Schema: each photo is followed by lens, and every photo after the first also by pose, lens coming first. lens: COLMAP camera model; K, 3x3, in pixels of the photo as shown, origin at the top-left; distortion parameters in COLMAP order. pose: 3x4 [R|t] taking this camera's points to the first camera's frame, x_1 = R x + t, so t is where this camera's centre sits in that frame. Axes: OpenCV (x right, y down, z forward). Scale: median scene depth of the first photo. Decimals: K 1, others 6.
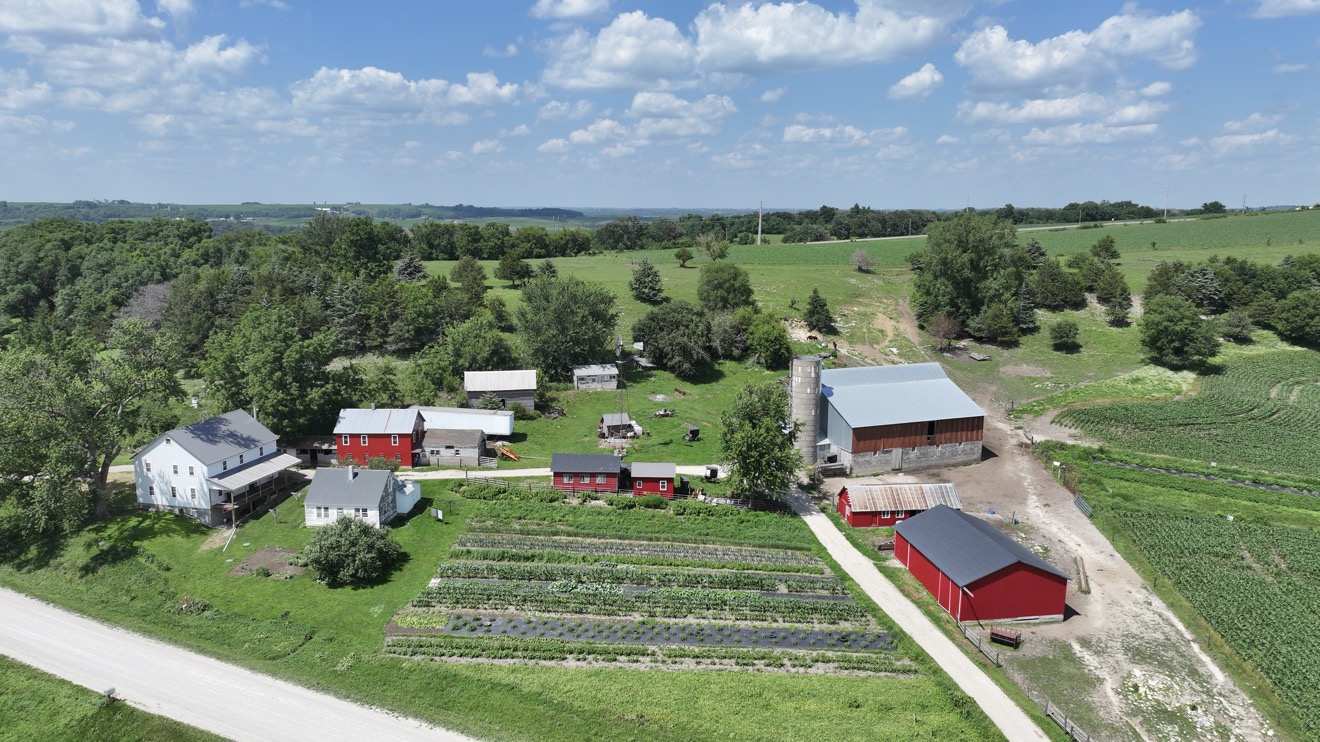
lens RADIAL K [[926.2, 0, 663.3], [0, 926.2, 370.9], [0, 0, 1]] dist [0.004988, 0.004080]
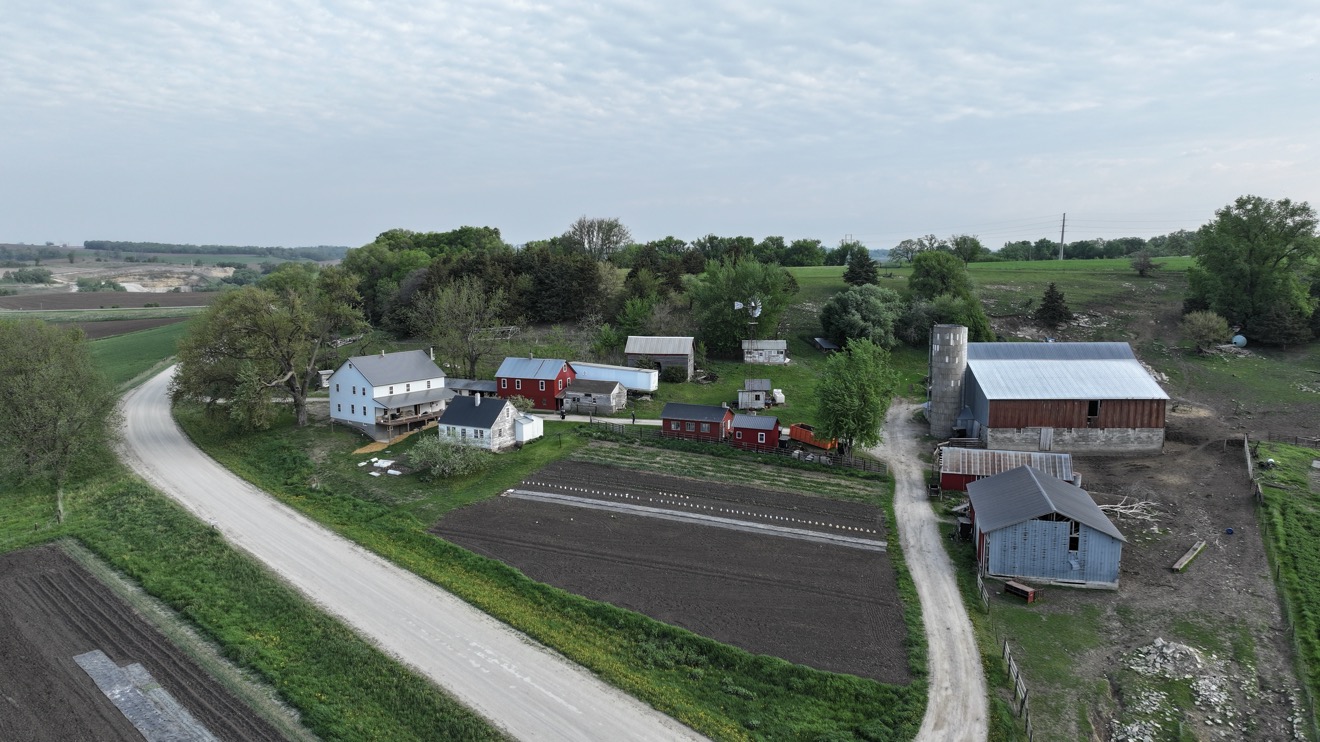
lens RADIAL K [[926.2, 0, 663.3], [0, 926.2, 370.9], [0, 0, 1]] dist [0.004988, 0.004080]
pose [[0.928846, 0.041671, -0.368115, 0.247380], [-0.058558, 0.997677, -0.034818, 0.086222], [0.365808, 0.053897, 0.929128, 0.026327]]
